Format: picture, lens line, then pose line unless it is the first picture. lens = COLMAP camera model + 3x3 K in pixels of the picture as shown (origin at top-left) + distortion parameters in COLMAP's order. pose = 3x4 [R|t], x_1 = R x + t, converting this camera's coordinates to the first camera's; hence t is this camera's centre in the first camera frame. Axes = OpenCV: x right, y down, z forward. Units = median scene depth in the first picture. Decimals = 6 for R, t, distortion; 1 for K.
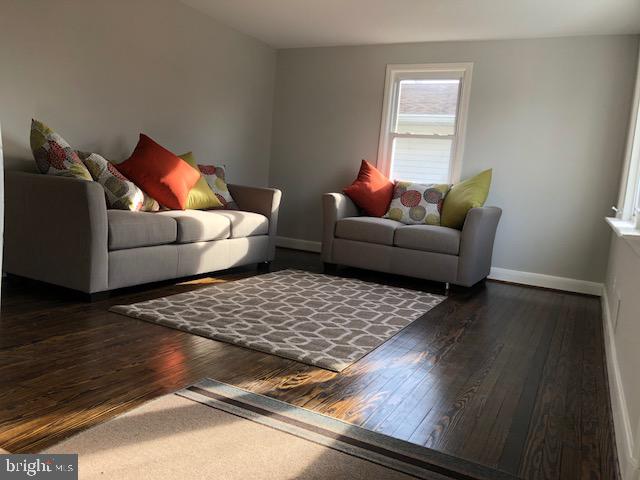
lens RADIAL K [[530.7, 0, 319.3], [0, 530.7, 240.9], [0, 0, 1]] dist [0.027163, -0.034116]
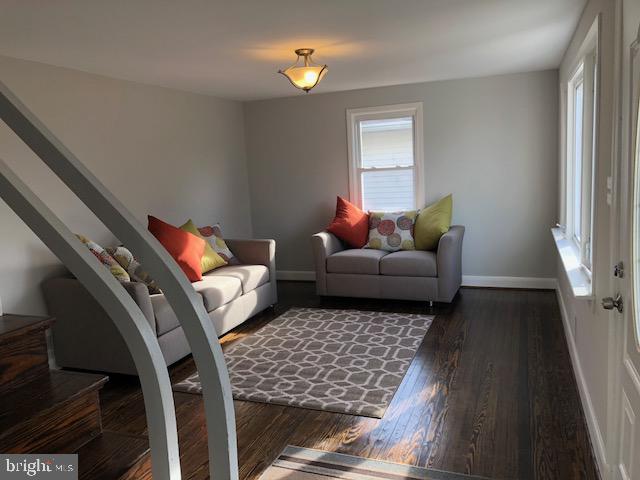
lens RADIAL K [[530.7, 0, 320.9], [0, 530.7, 236.9], [0, 0, 1]] dist [0.027163, -0.034116]
pose [[0.984784, -0.148196, 0.090767, -0.099224], [0.146393, 0.988878, 0.026246, -0.152349], [-0.093647, -0.012559, 0.995526, -0.167017]]
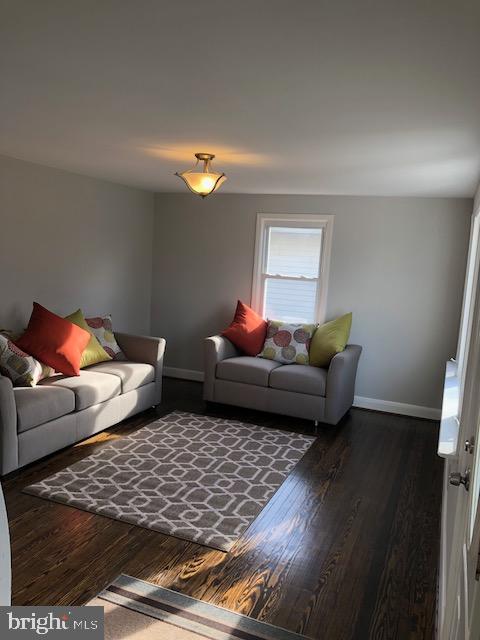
lens RADIAL K [[530.7, 0, 242.9], [0, 530.7, 320.9], [0, 0, 1]] dist [0.027163, -0.034116]
pose [[0.995283, -0.034629, 0.090628, -0.013321], [0.033034, 0.999273, 0.019042, -0.193828], [-0.091222, -0.015958, 0.995703, -0.136756]]
